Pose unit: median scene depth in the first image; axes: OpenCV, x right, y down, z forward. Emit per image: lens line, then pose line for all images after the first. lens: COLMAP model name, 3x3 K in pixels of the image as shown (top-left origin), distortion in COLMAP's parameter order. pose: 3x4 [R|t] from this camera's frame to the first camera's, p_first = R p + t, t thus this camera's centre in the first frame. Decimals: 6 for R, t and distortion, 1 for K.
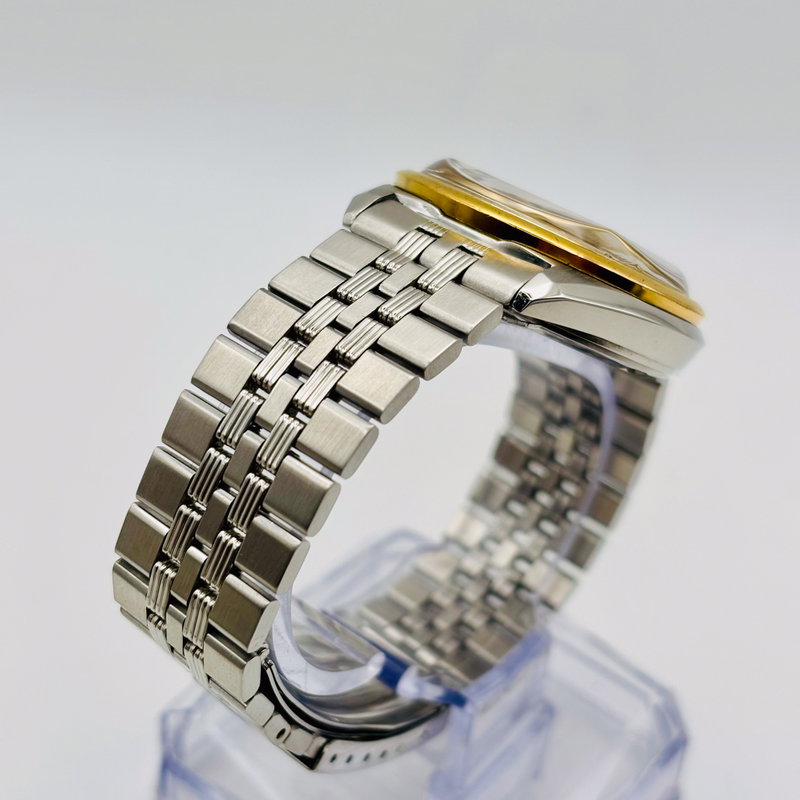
lens RADIAL K [[1704.8, 0, 400.0], [0, 1704.8, 400.0], [0, 0, 1]] dist [0.175806, -0.774969]
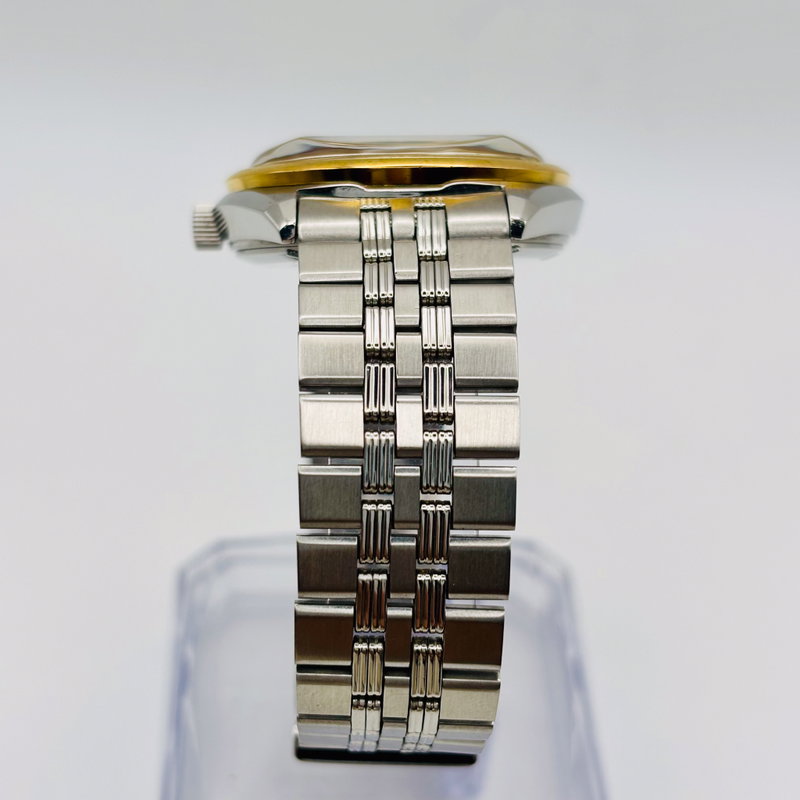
lens RADIAL K [[1704.8, 0, 400.0], [0, 1704.8, 400.0], [0, 0, 1]] dist [0.175806, -0.774969]
pose [[0.761554, -0.456161, 0.460382, -0.487431], [0.431208, 0.886941, 0.165515, -0.164340], [-0.483834, 0.072471, 0.872154, 0.175261]]
